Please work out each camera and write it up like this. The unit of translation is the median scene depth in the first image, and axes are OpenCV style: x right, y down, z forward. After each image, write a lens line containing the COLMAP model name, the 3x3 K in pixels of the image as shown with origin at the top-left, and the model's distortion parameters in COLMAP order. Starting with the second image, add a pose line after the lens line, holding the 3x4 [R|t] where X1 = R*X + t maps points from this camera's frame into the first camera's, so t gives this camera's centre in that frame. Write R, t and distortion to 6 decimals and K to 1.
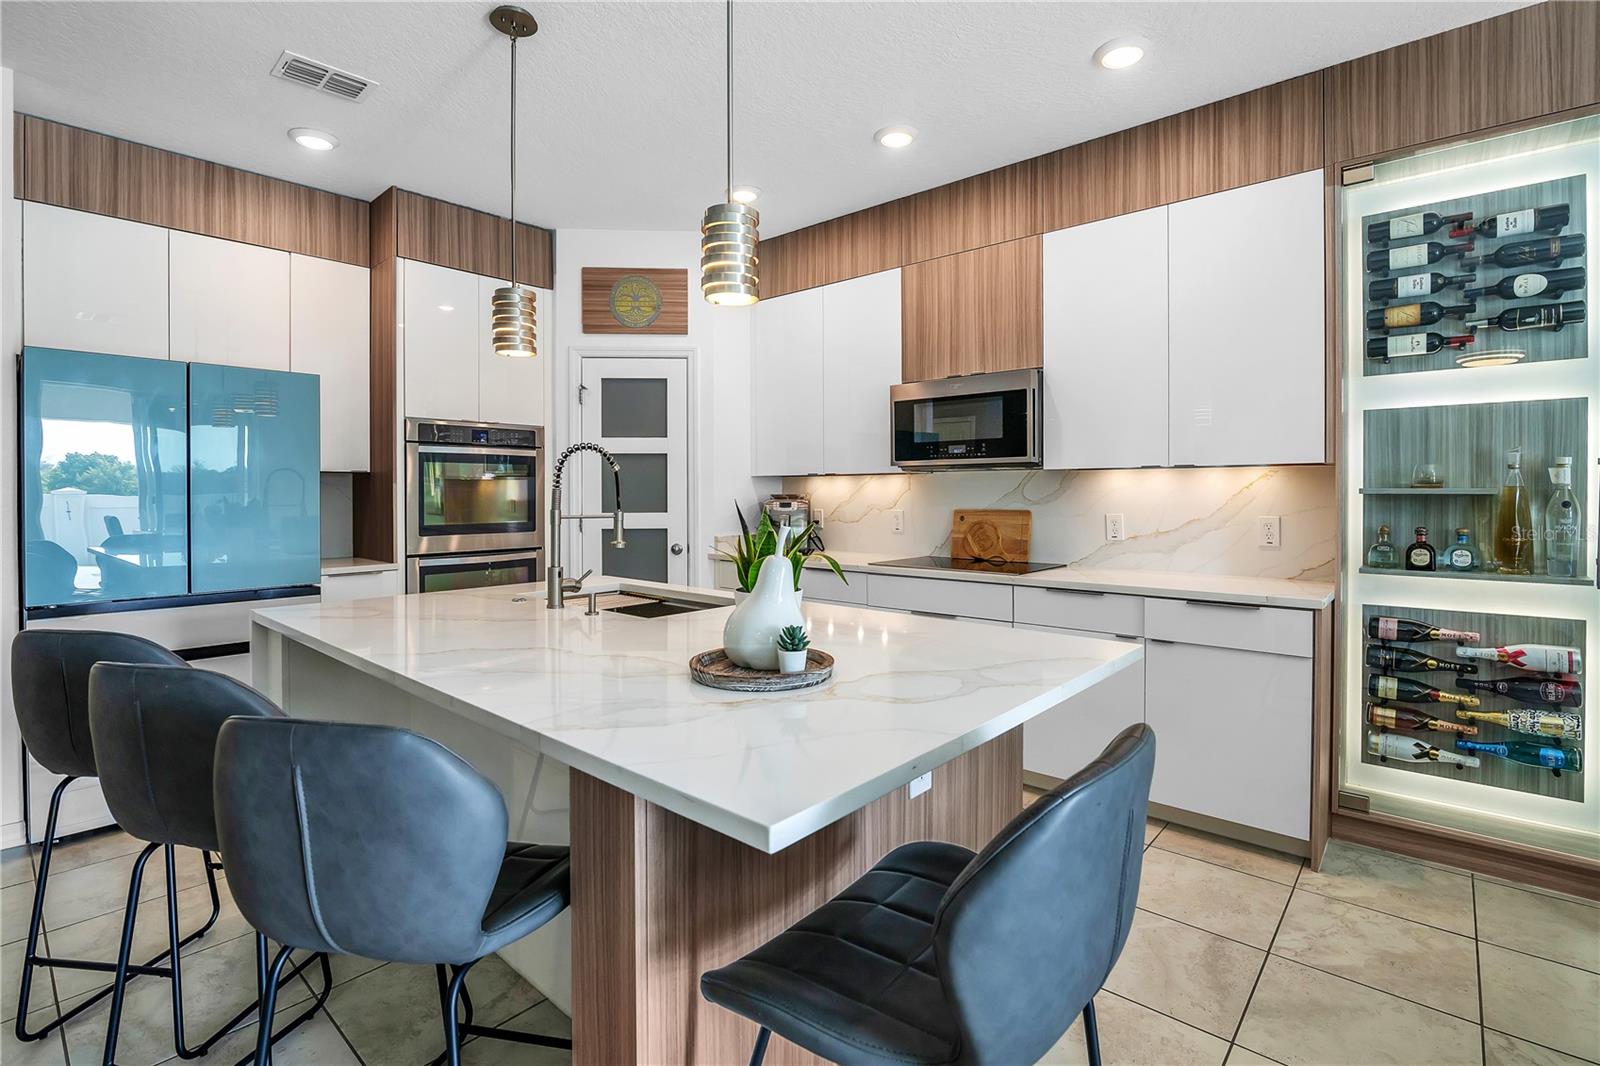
lens RADIAL K [[748.7, 0, 807.8], [0, 748.7, 497.9], [0, 0, 1]] dist [-0.018844, 0.001557]
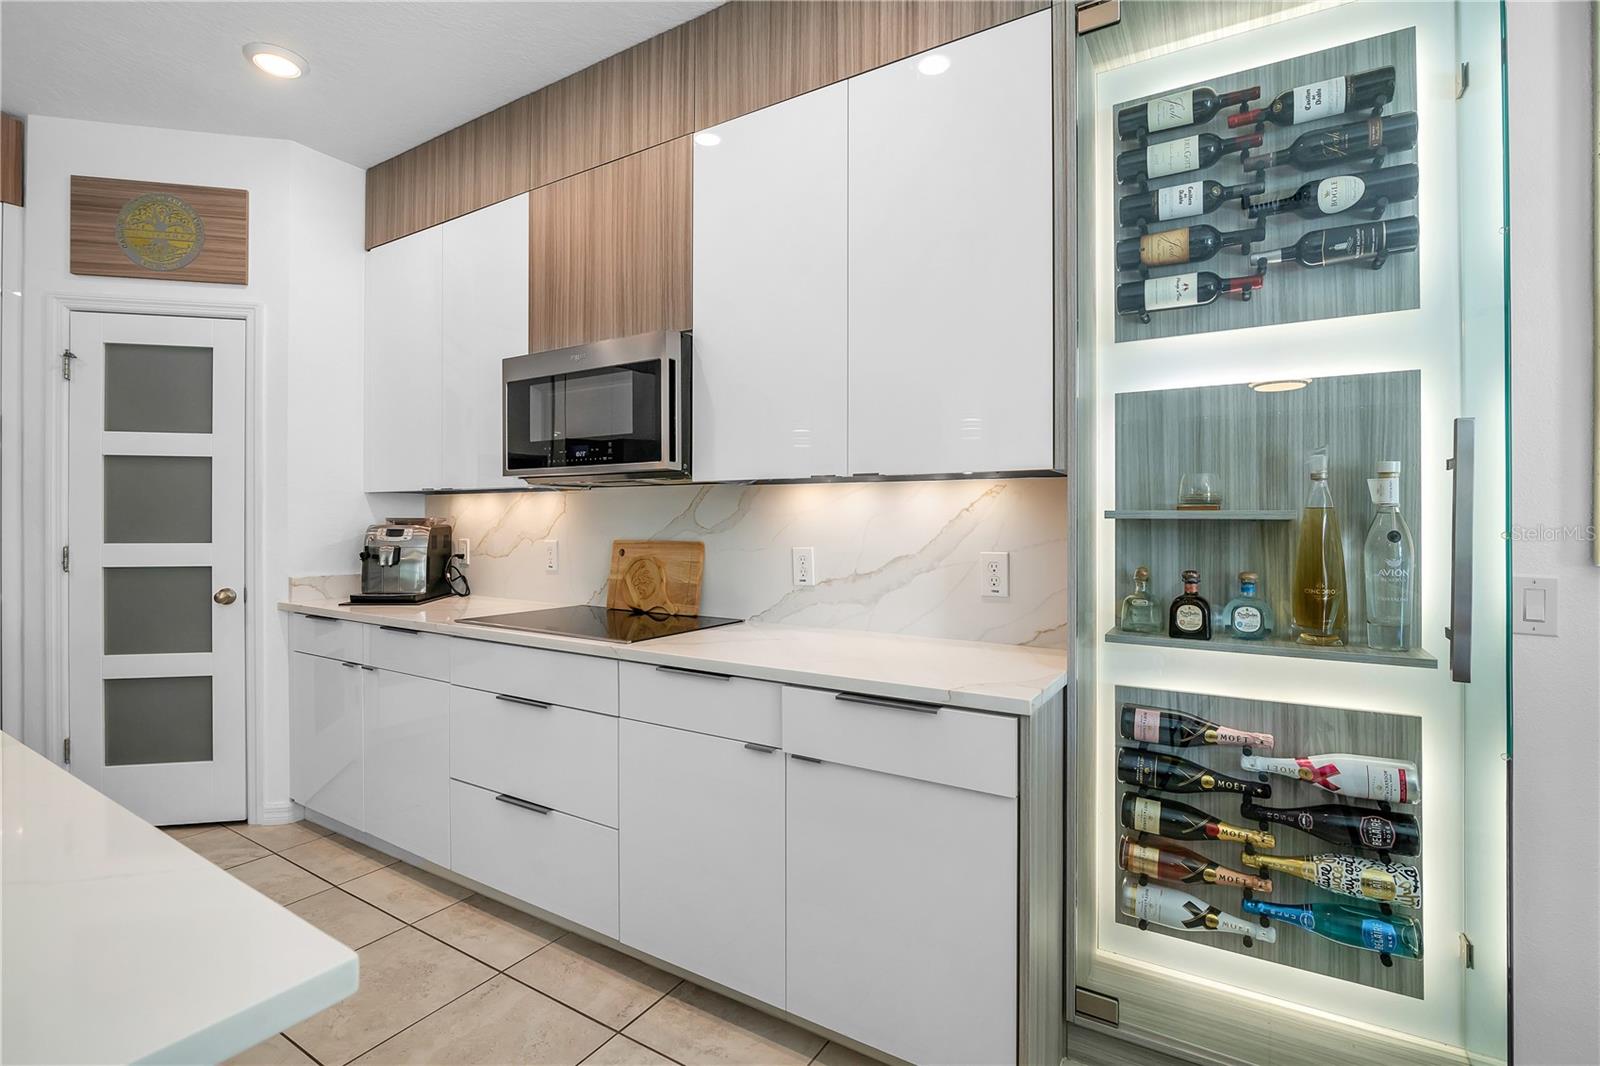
lens RADIAL K [[743.0, 0, 796.4], [0, 743.0, 513.1], [0, 0, 1]] dist [-0.010037, 0.000205]
pose [[0.986874, 0.006251, 0.161373, 0.375216], [-0.003711, 0.999864, -0.016039, 0.001141], [-0.161451, 0.015229, 0.986763, 0.406253]]
